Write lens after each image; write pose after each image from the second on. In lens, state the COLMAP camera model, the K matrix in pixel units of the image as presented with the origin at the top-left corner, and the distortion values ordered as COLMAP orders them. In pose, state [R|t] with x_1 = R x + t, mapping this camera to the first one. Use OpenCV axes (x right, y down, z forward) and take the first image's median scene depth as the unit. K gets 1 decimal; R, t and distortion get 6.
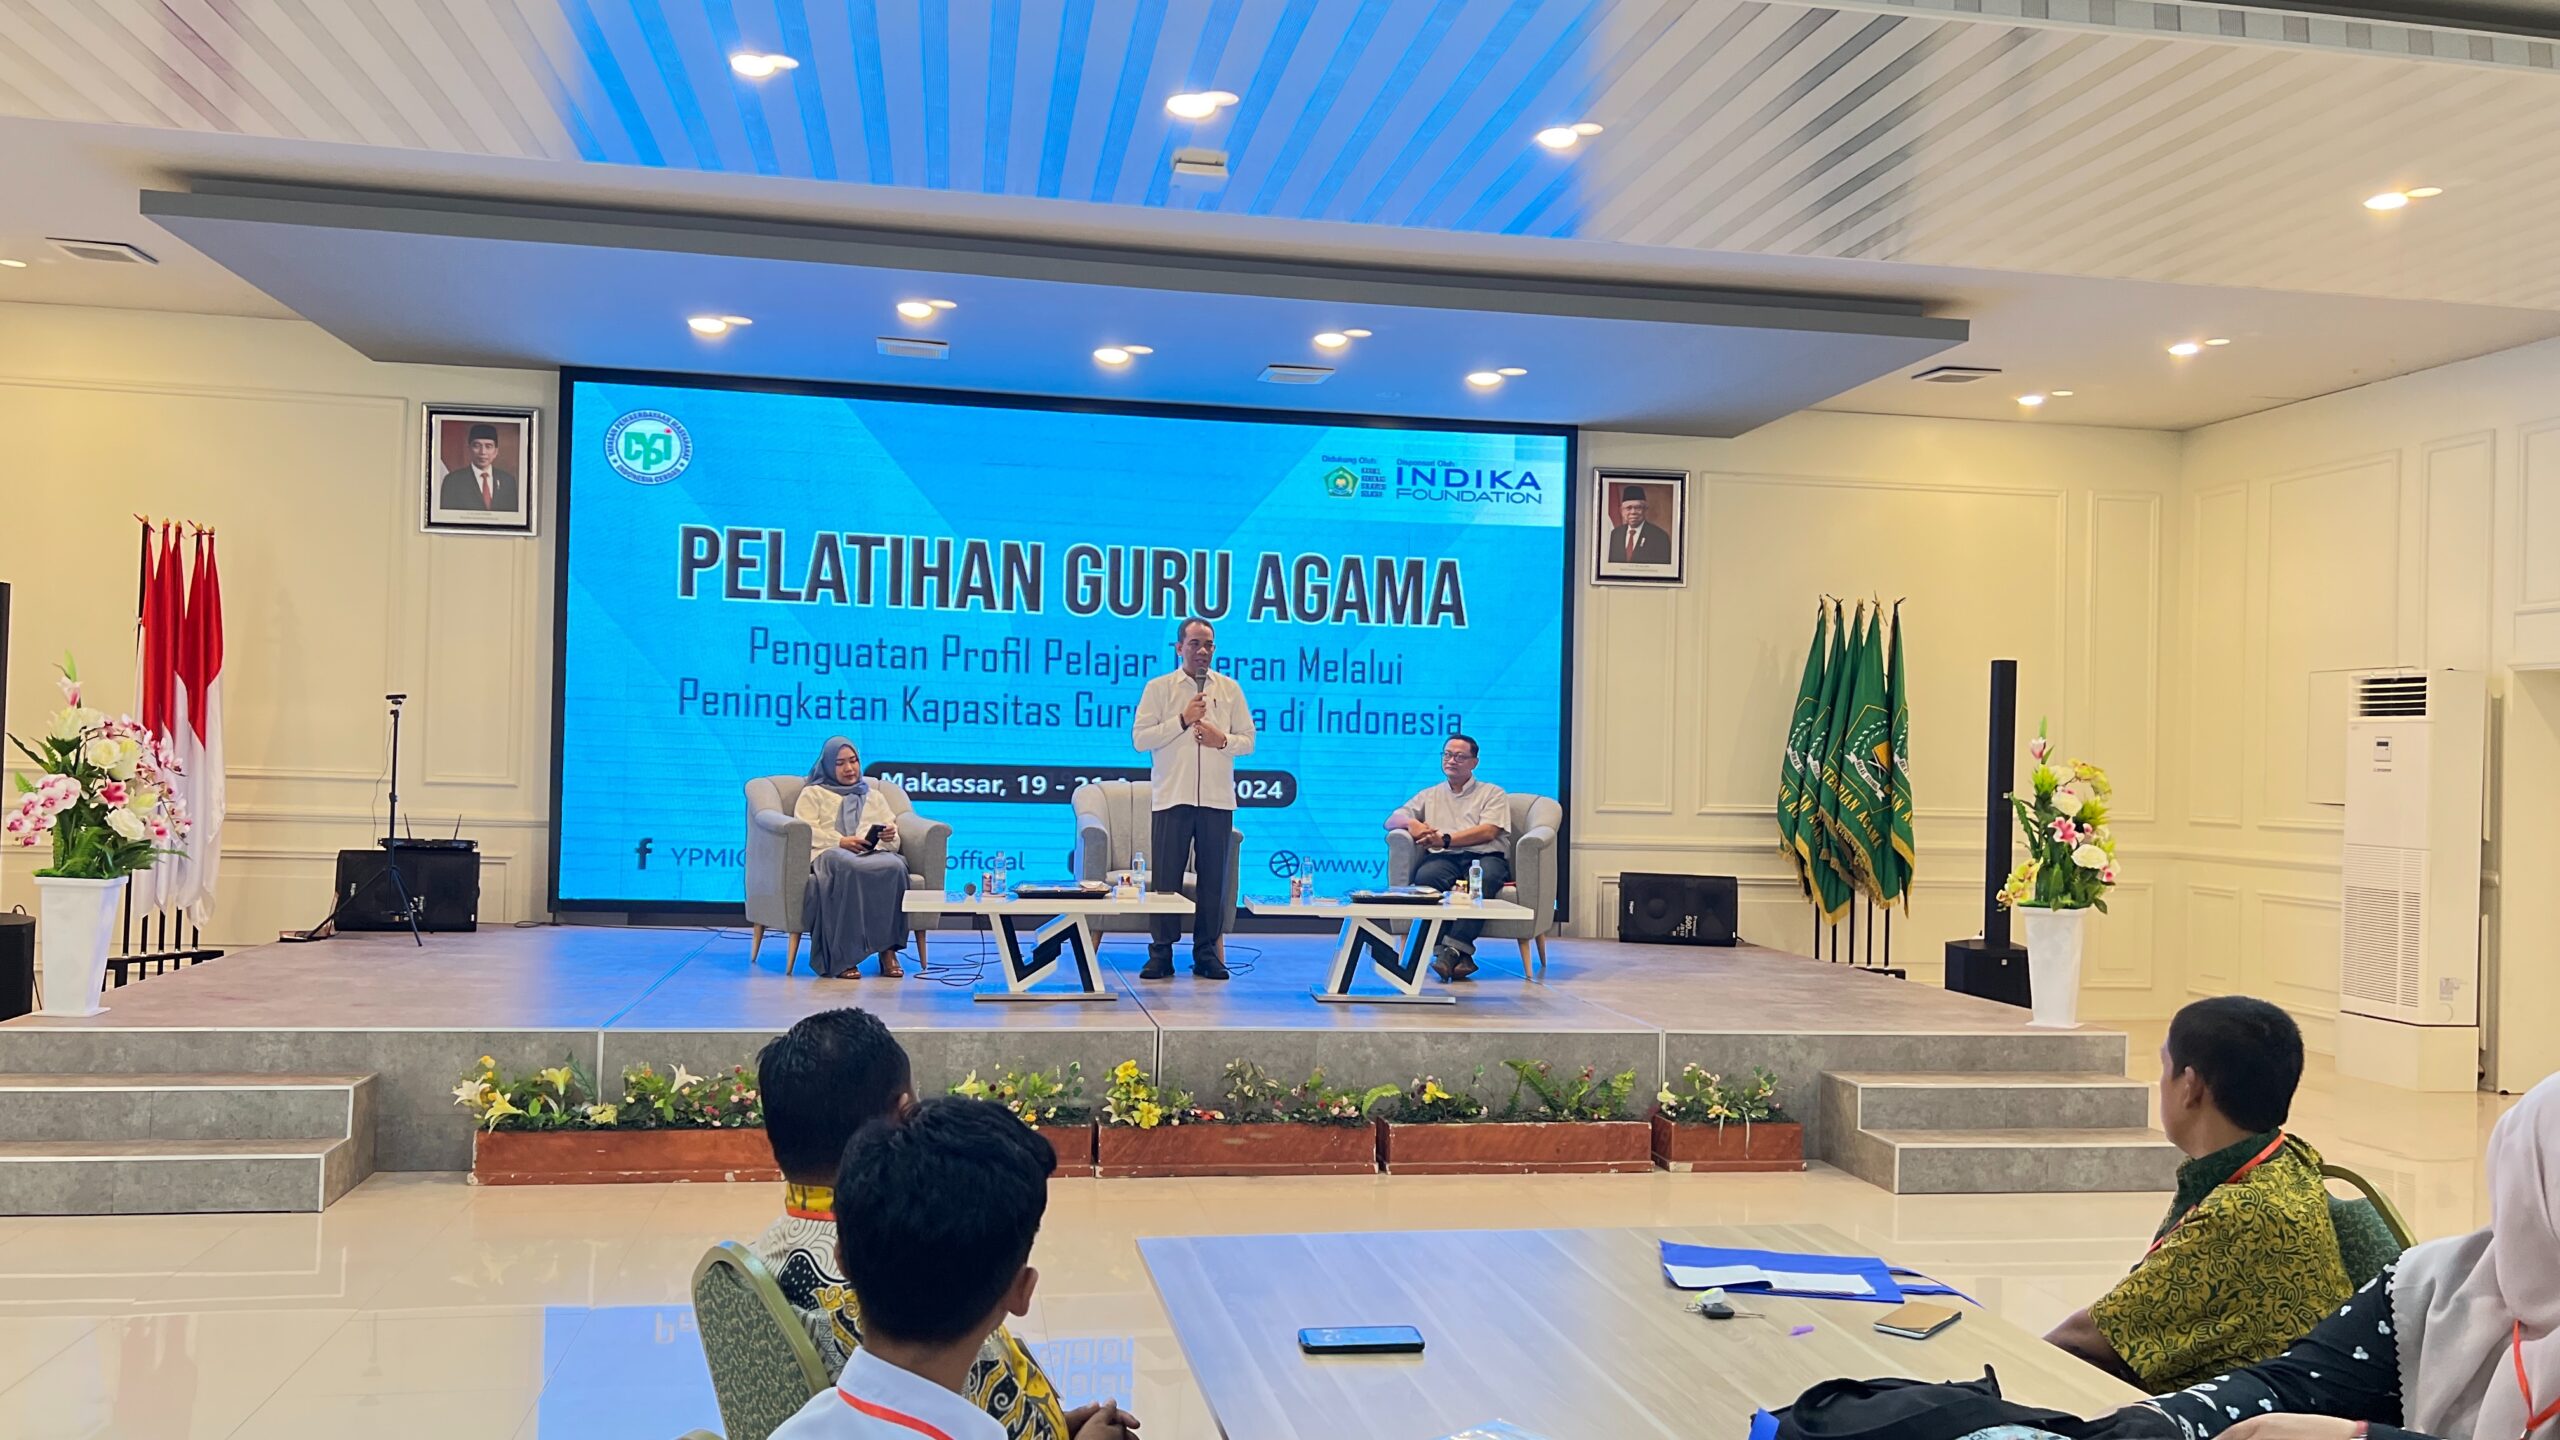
lens RADIAL K [[1892.3, 0, 1276.6], [0, 1892.3, 705.9], [0, 0, 1]] dist [0.041406, -0.006813]
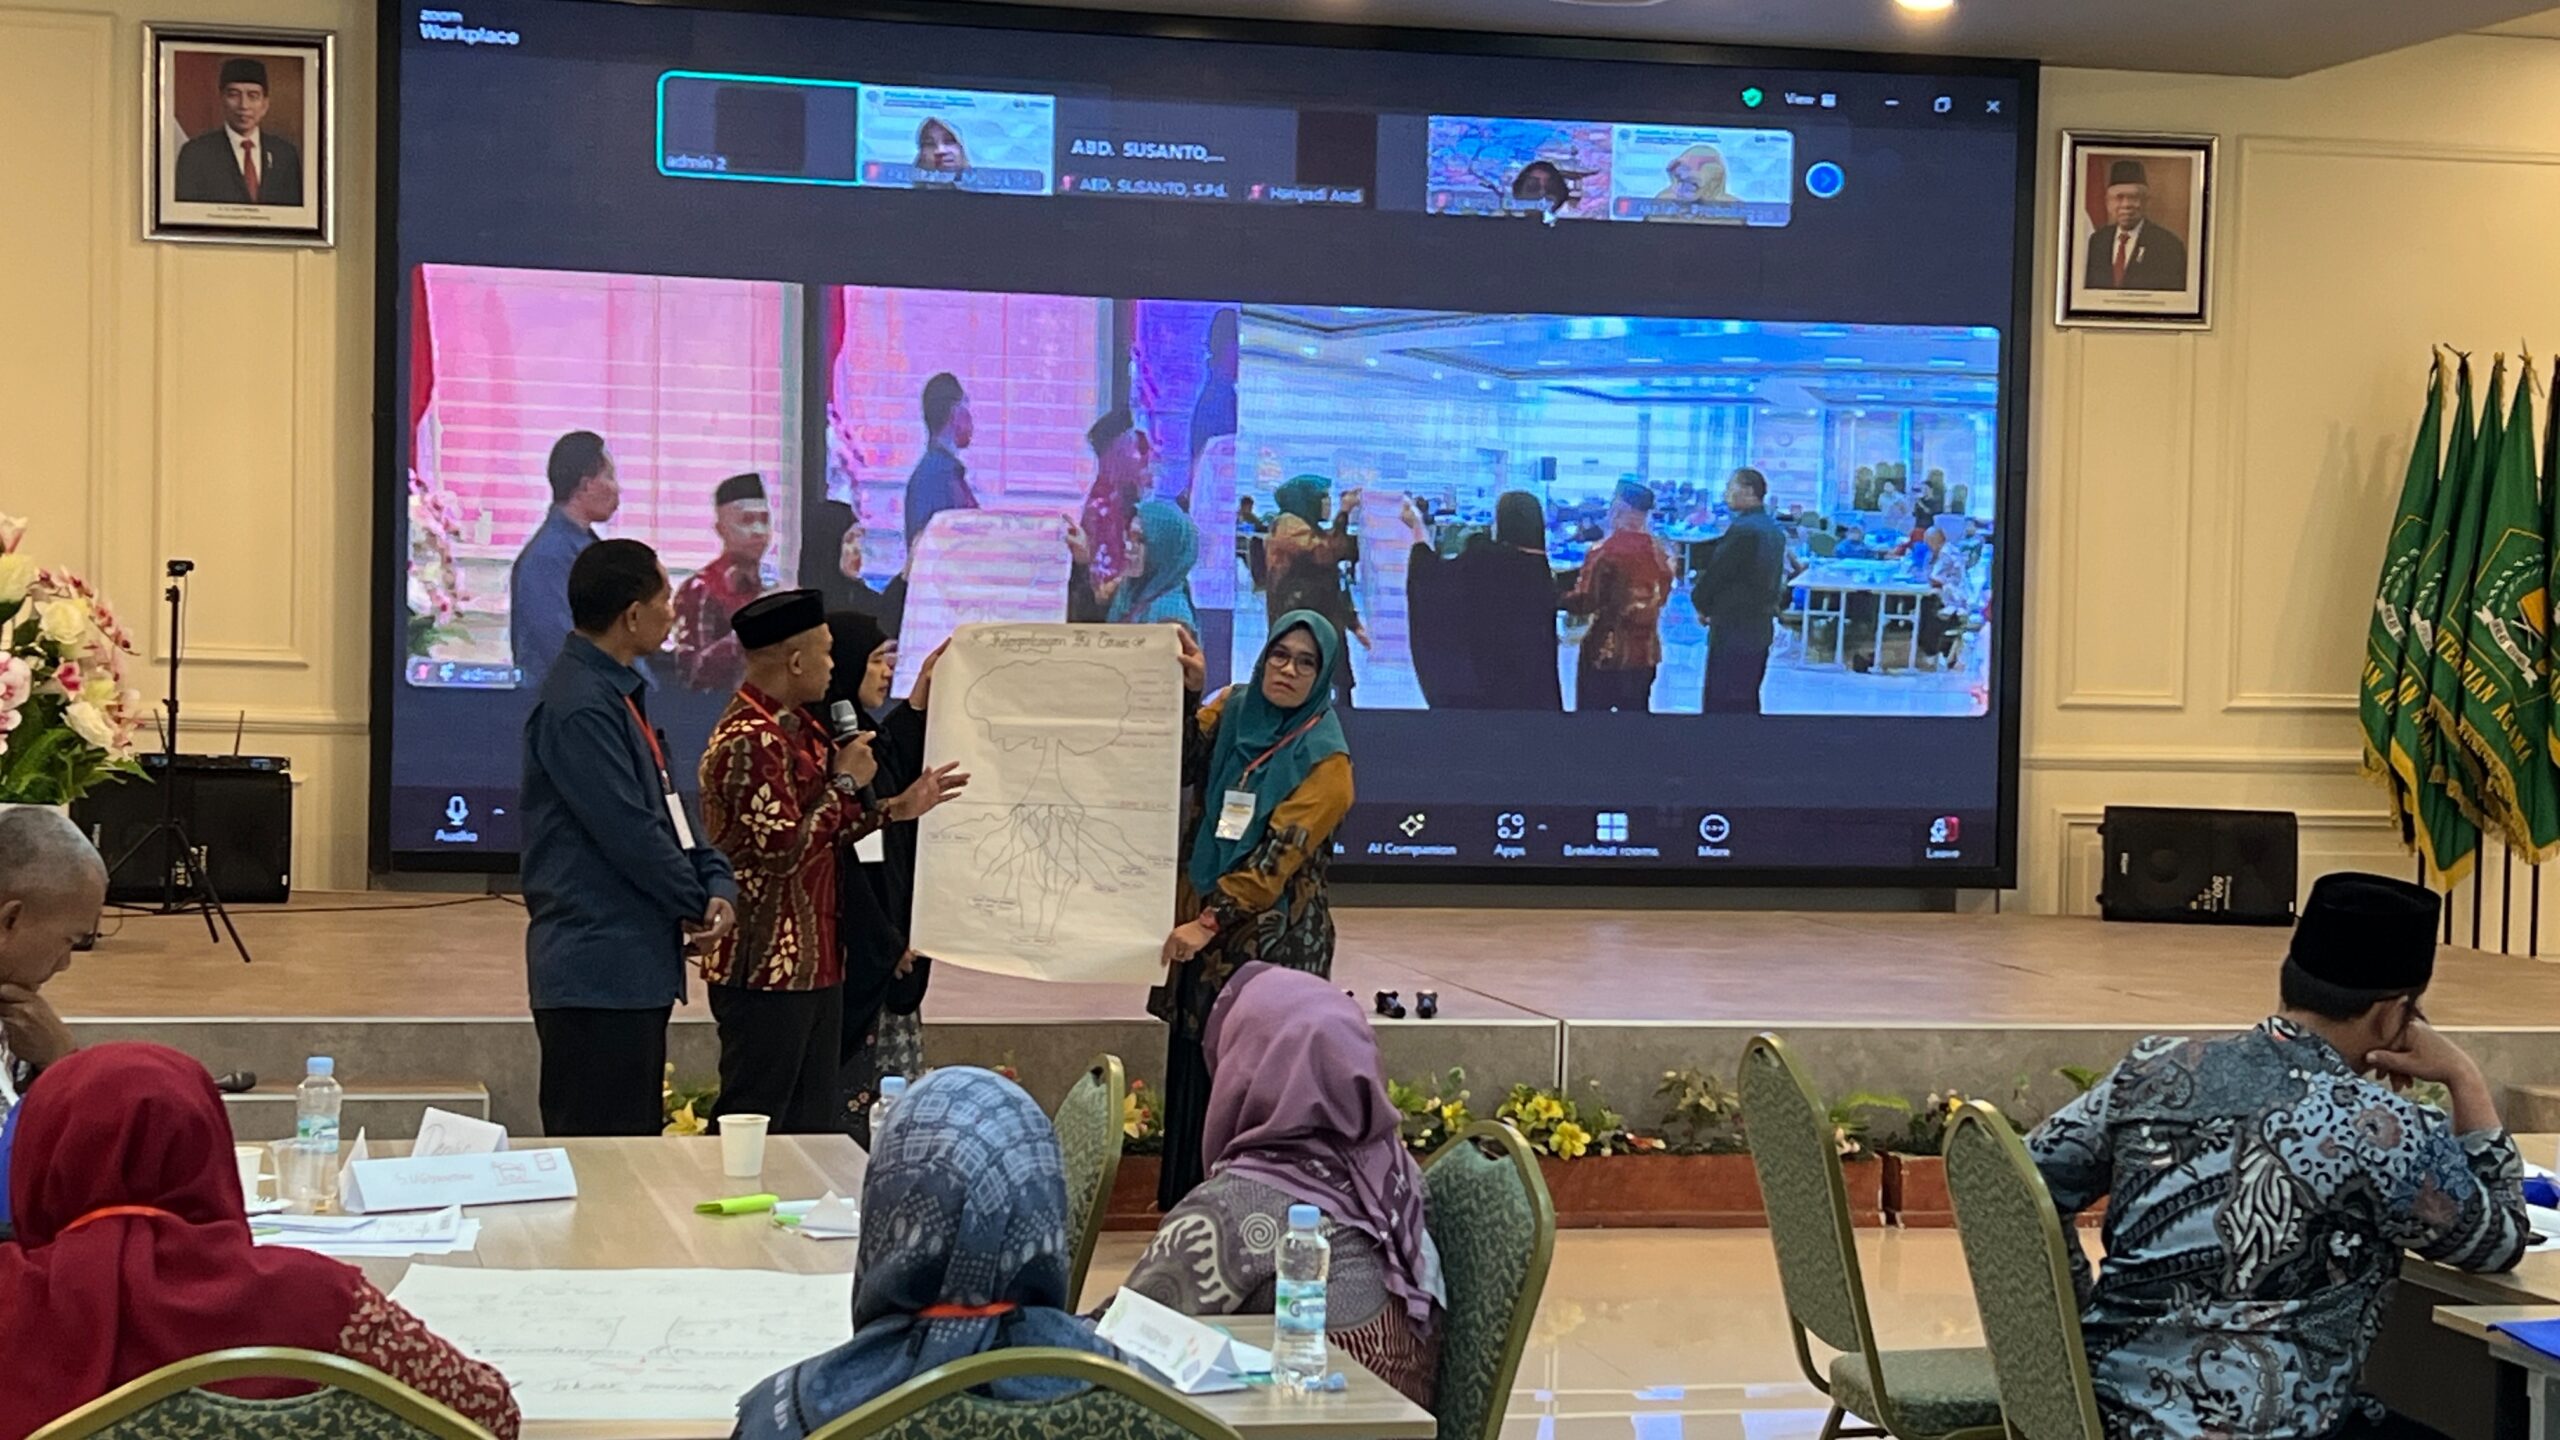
lens RADIAL K [[4093.0, 0, 1278.9], [0, 4093.0, 729.6], [0, 0, 1]] dist [0.060869, 0.000000]
pose [[0.998195, -0.002901, 0.059984, -0.161789], [-0.000642, 0.998260, 0.058959, -0.013778], [-0.060050, -0.058892, 0.996457, -0.291603]]
